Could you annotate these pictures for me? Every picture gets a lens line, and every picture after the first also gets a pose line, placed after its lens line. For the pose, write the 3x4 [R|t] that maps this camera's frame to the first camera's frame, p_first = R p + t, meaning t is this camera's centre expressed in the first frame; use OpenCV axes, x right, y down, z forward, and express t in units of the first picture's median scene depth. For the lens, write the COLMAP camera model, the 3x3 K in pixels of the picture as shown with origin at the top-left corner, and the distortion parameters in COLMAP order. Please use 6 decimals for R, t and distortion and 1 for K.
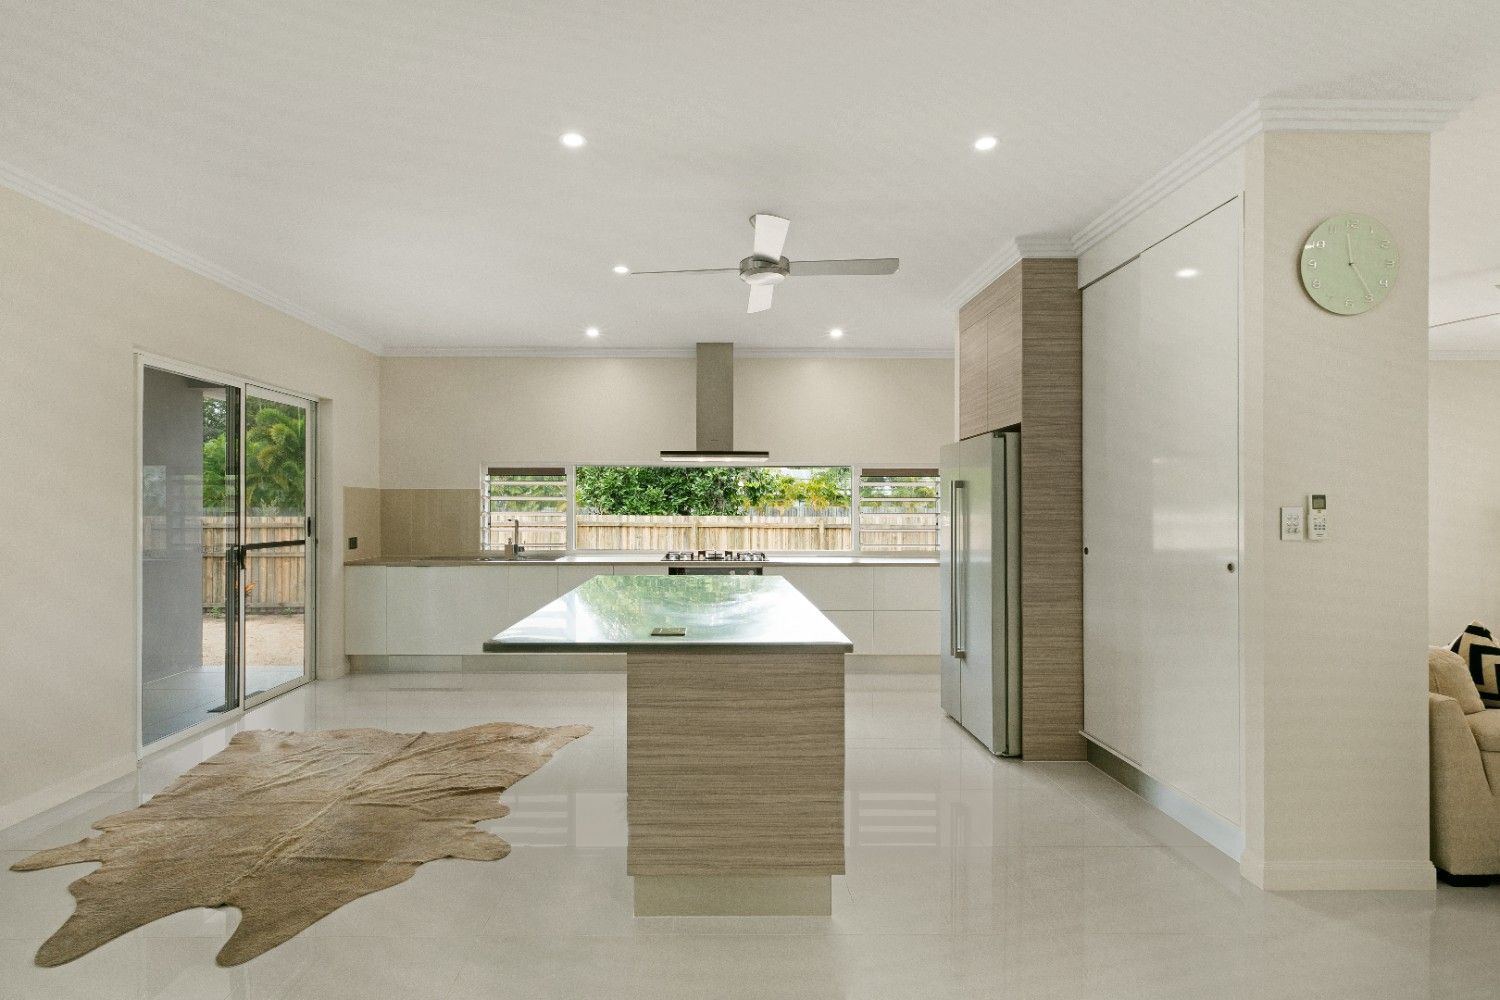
lens RADIAL K [[734.0, 0, 732.1], [0, 734.0, 509.4], [0, 0, 1]] dist [-0.011858, -0.000007]
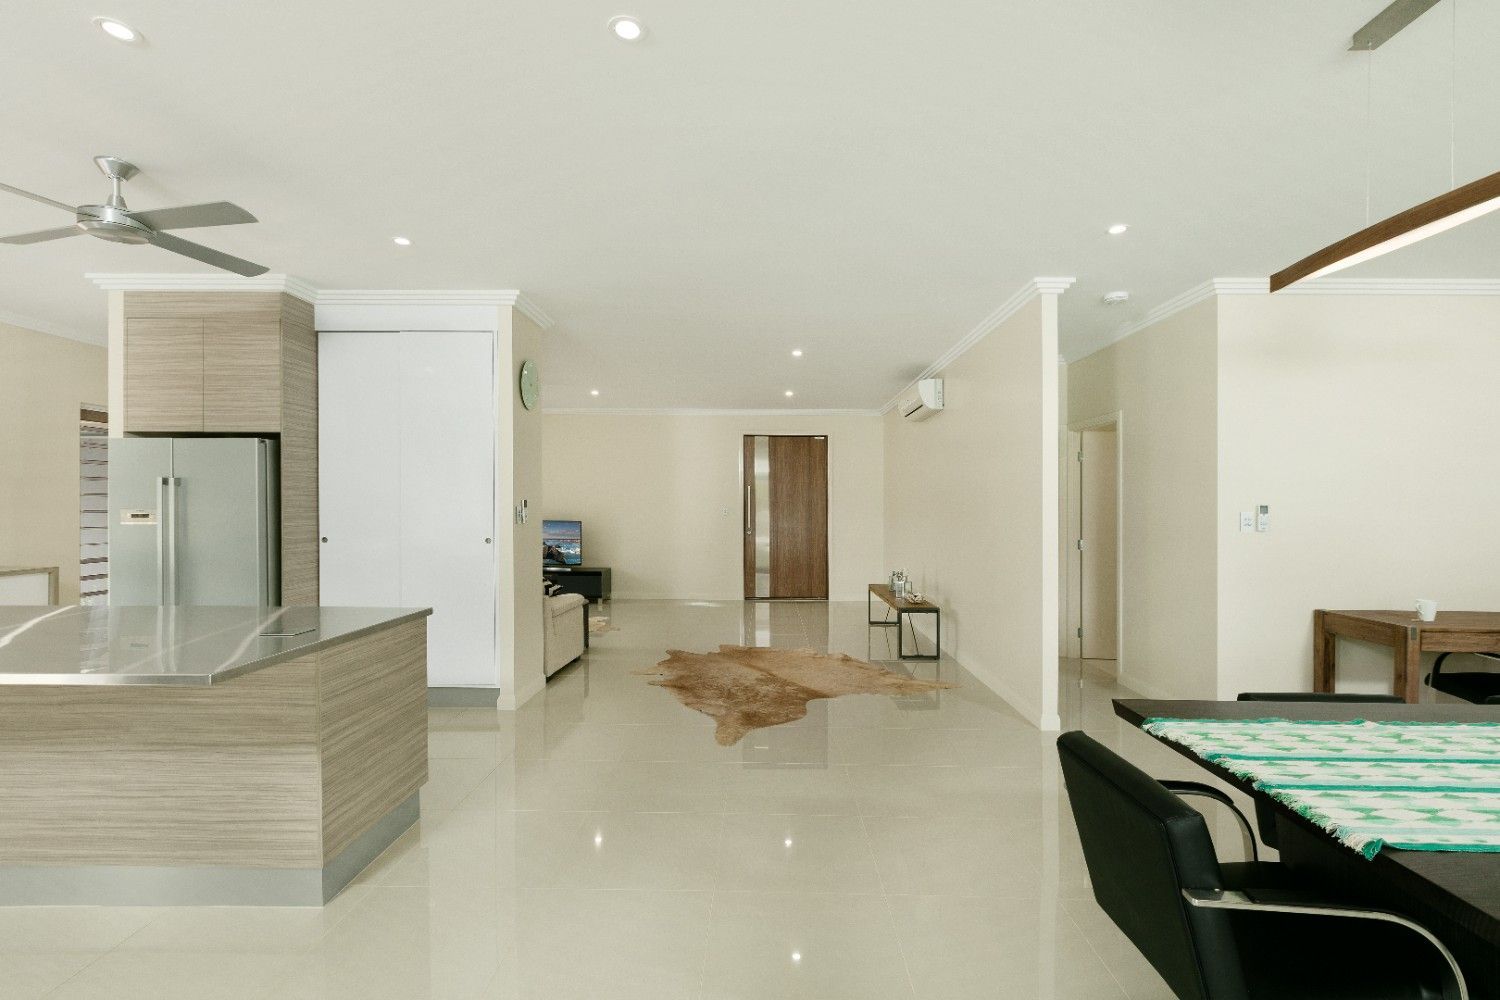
lens RADIAL K [[684.6, 0, 750.0], [0, 684.6, 500.0], [0, 0, 1]] dist [0.012191, -0.000432]
pose [[0.044075, 0.006079, 0.999010, -0.408062], [-0.003054, 0.999978, -0.005950, -0.004604], [-0.999024, -0.002788, 0.044092, 0.132683]]
